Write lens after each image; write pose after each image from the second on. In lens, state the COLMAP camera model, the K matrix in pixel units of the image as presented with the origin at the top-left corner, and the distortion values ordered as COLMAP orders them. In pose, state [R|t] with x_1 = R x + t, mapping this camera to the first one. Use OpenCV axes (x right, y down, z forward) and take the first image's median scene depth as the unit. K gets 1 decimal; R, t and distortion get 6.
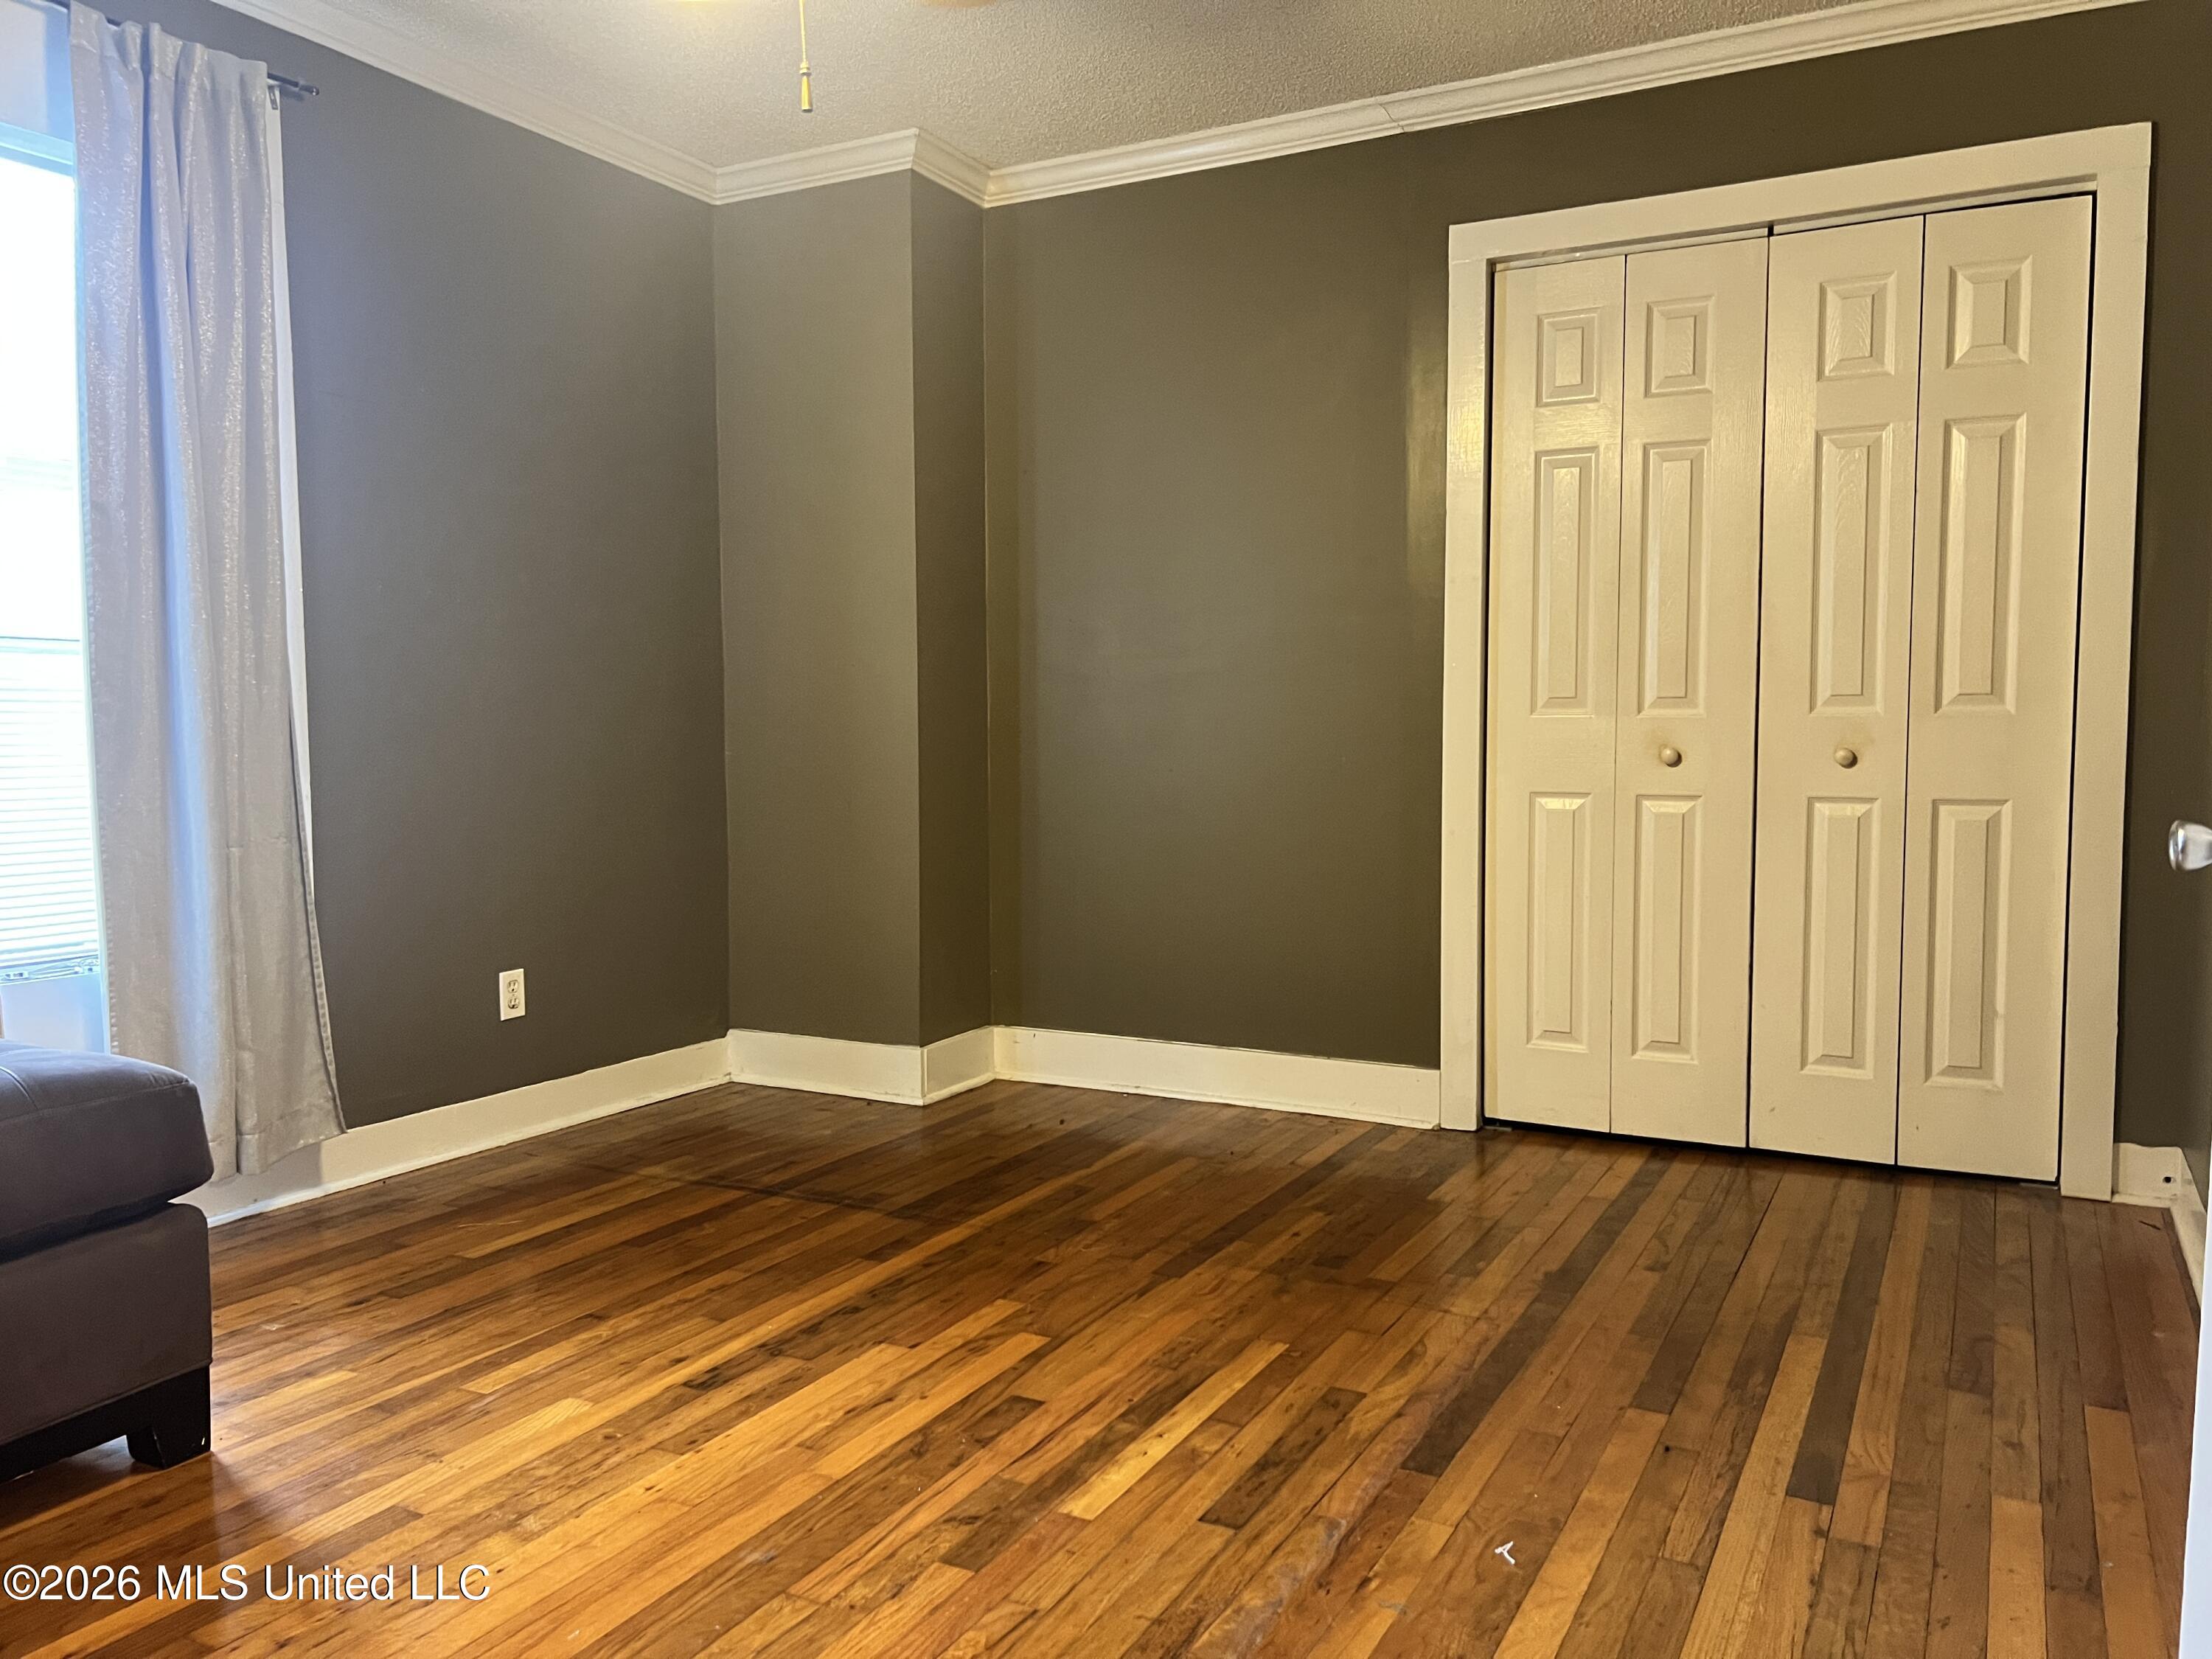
lens RADIAL K [[1661.5, 0, 1109.0], [0, 1661.5, 826.4], [0, 0, 1]] dist [0.061288, -0.070069]
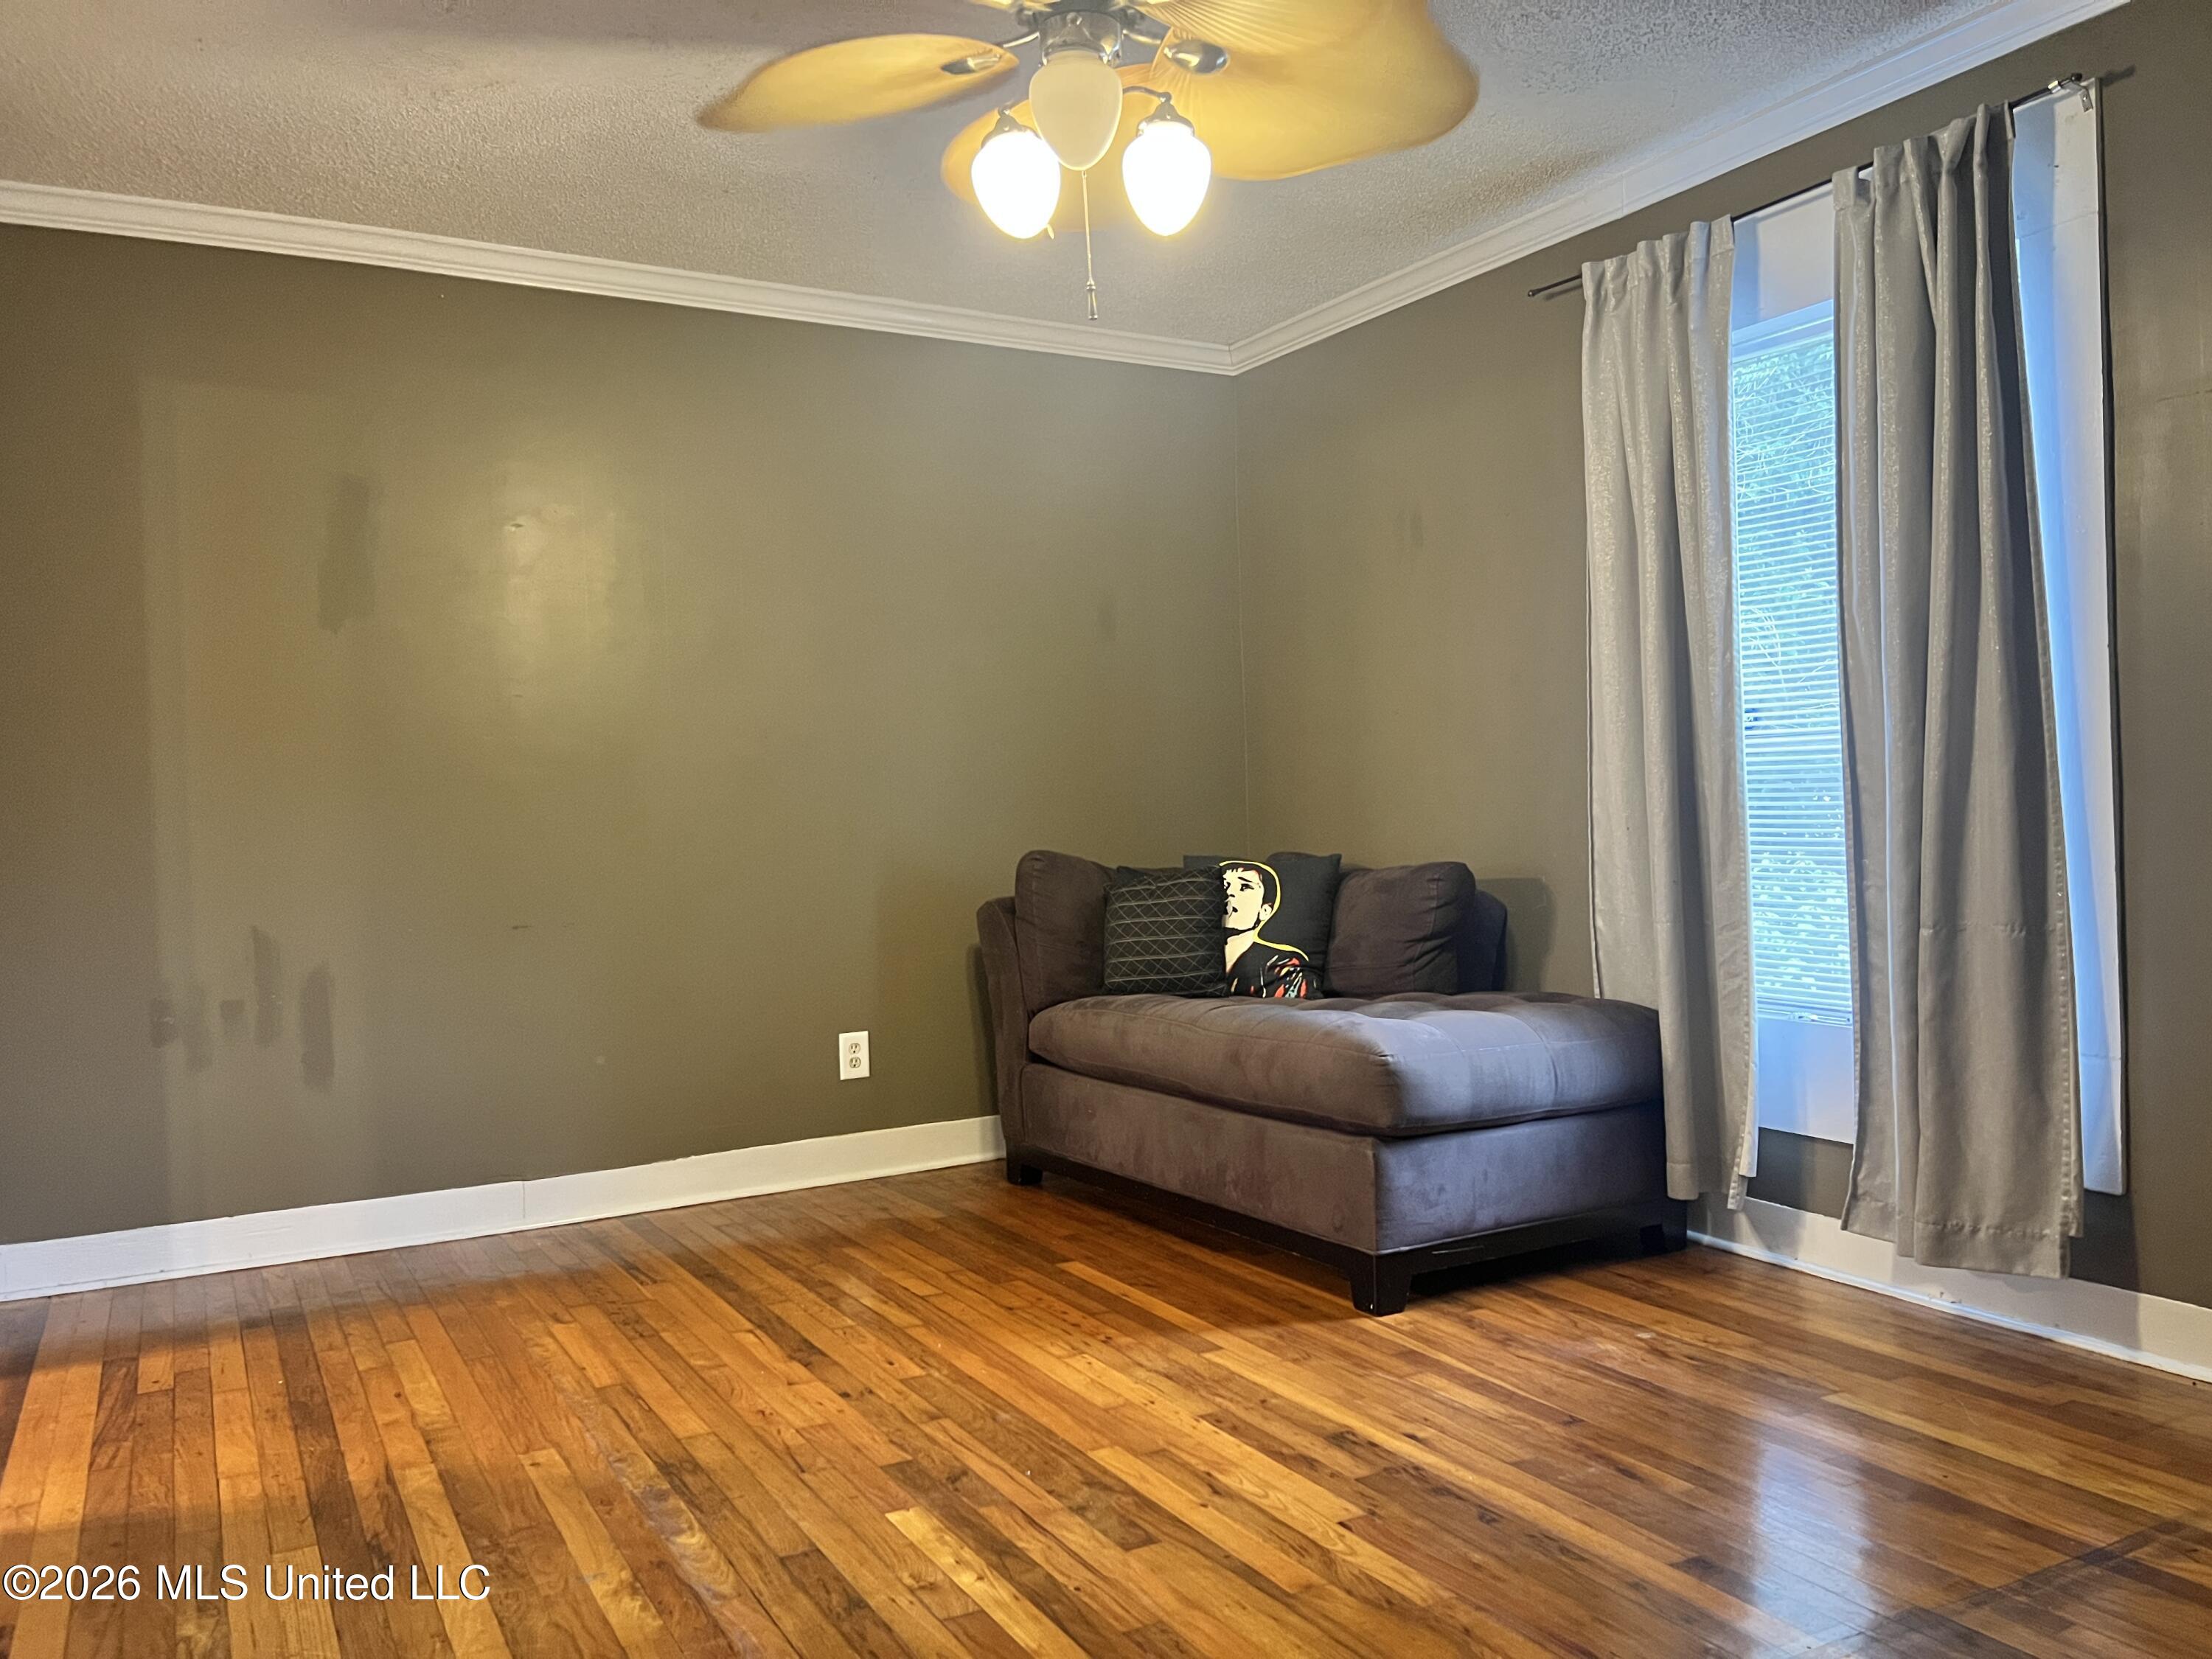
lens RADIAL K [[1661.5, 0, 1109.8], [0, 1661.5, 819.4], [0, 0, 1]] dist [0.061288, -0.070069]
pose [[-0.541581, 0.006643, -0.840622, 0.737616], [-0.035176, 0.998914, 0.030557, -0.081394], [0.839912, 0.046119, -0.540759, 1.481923]]
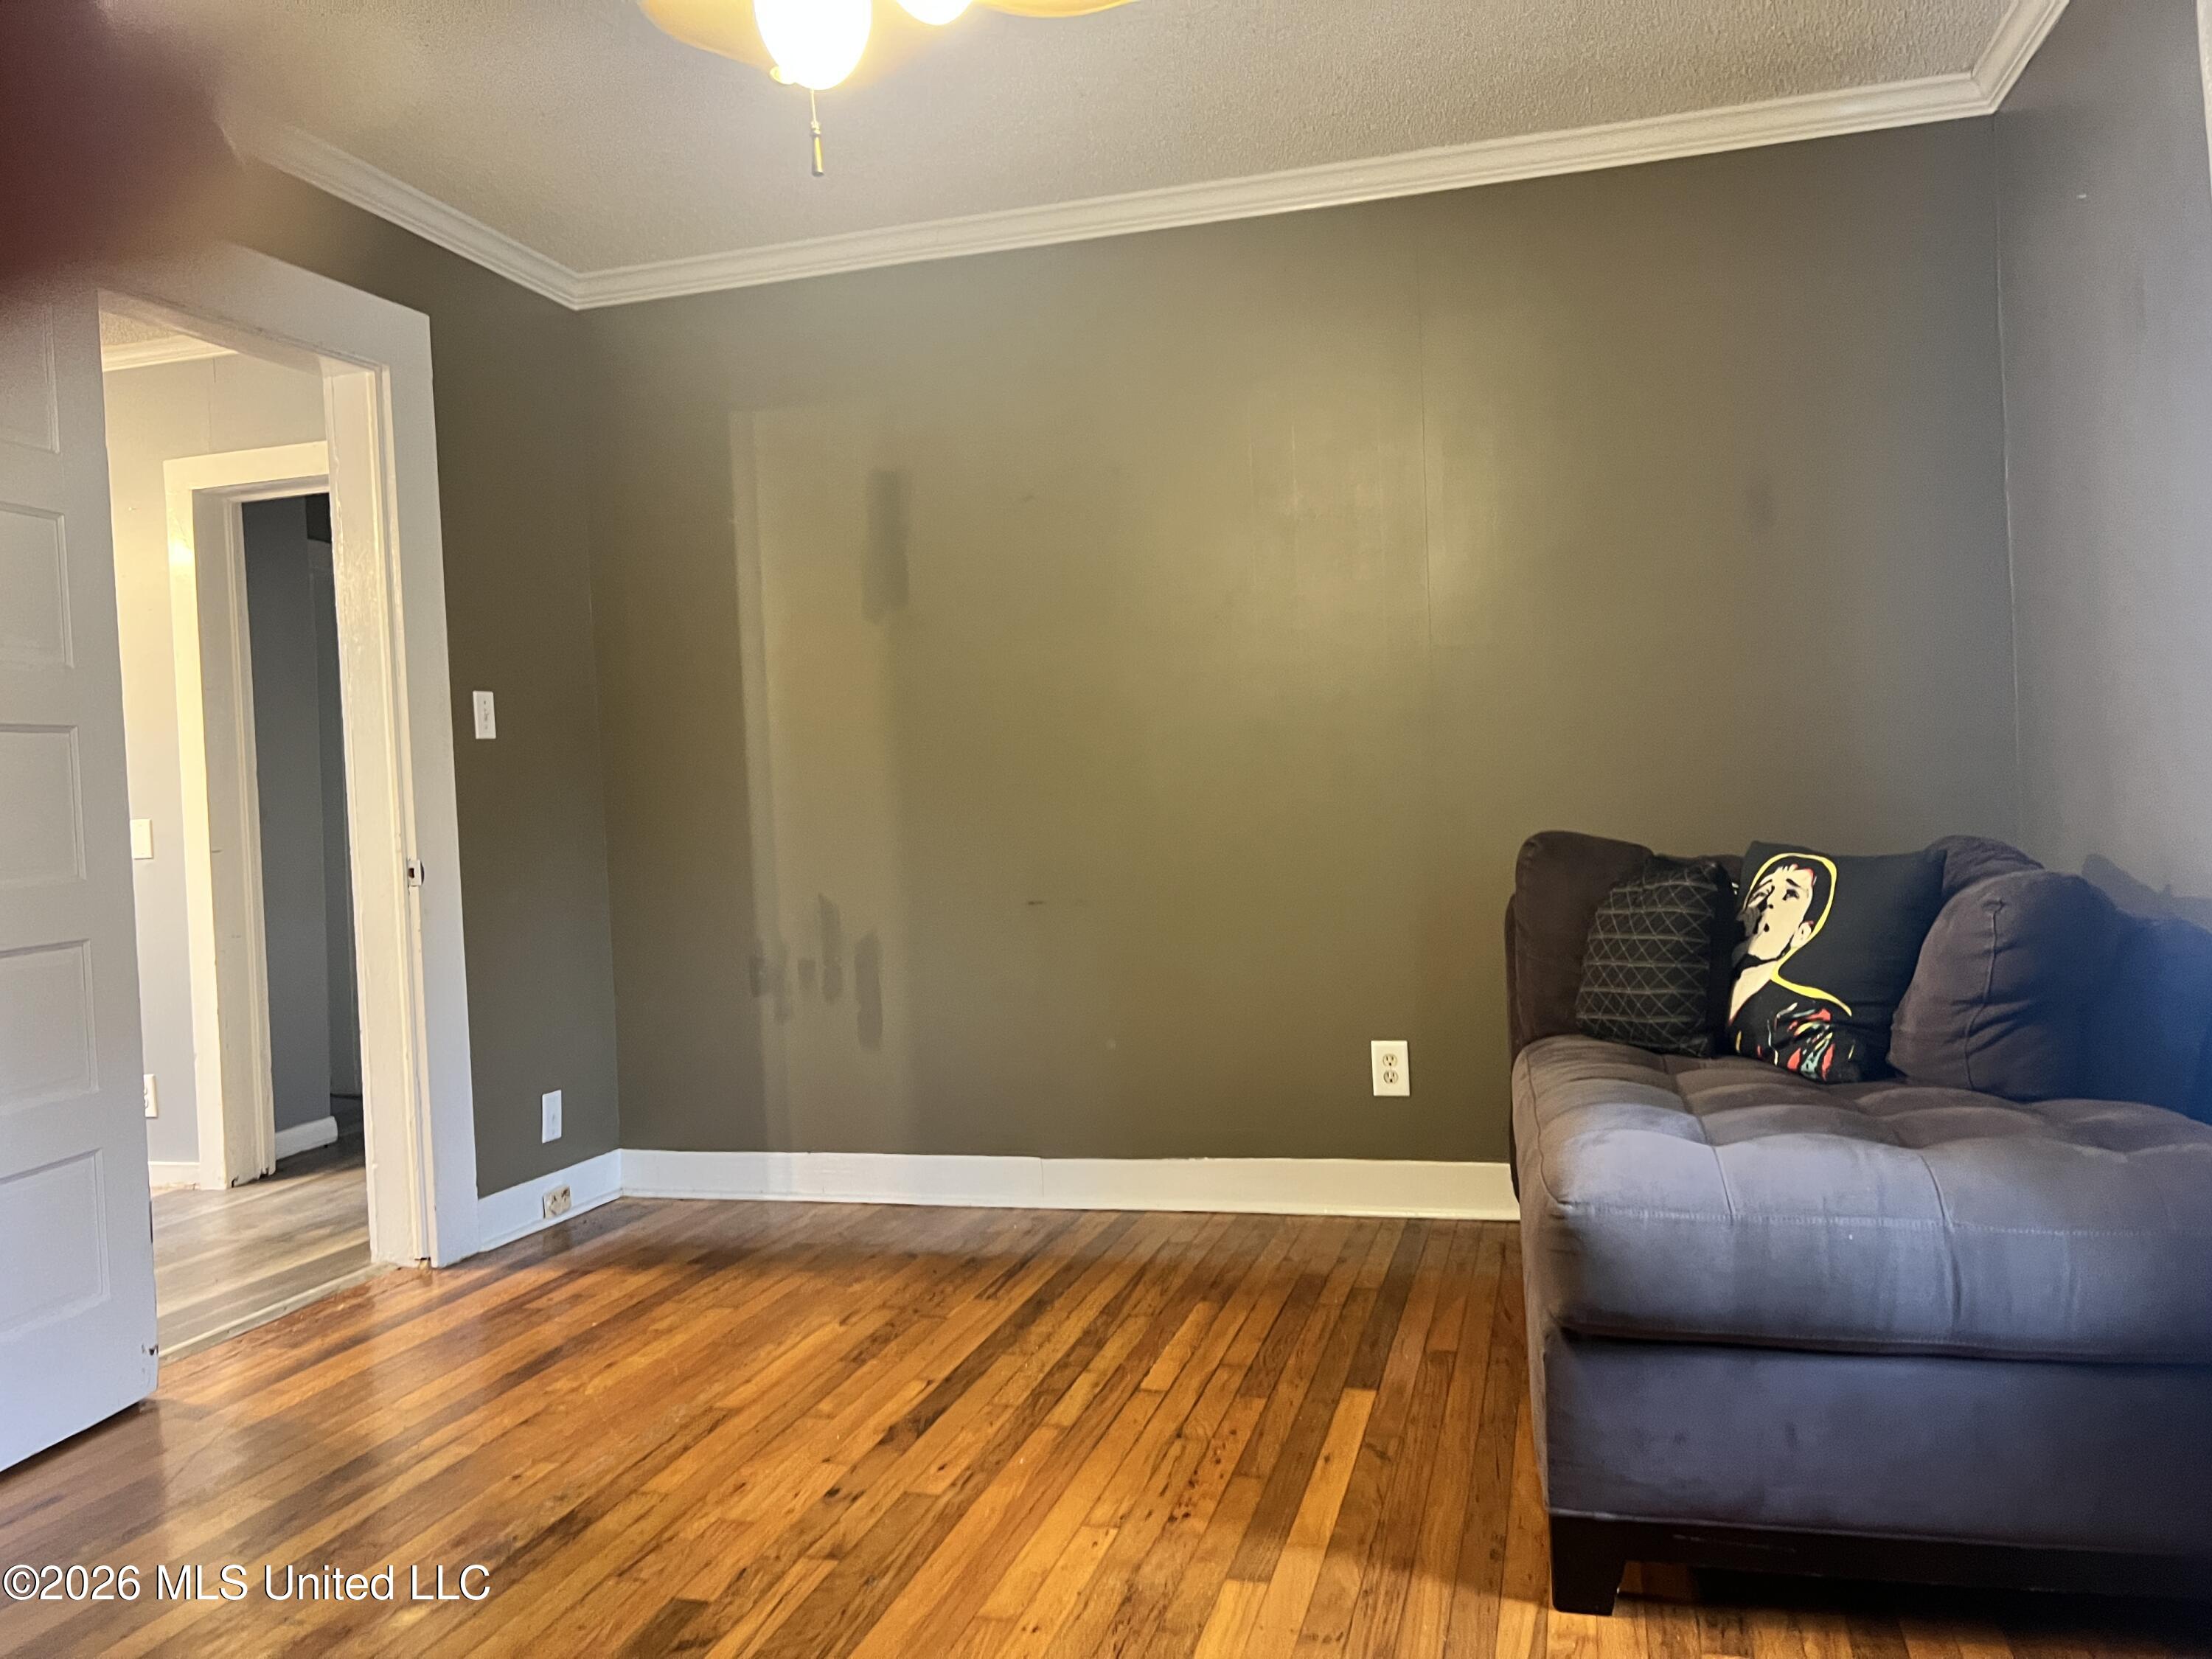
lens RADIAL K [[1661.5, 0, 1111.9], [0, 1661.5, 832.0], [0, 0, 1]] dist [0.061288, -0.070069]
pose [[-0.975863, 0.041095, -0.214482, -0.117144], [0.020968, 0.995229, 0.095283, -0.129060], [0.217374, 0.088486, -0.972069, 1.702605]]
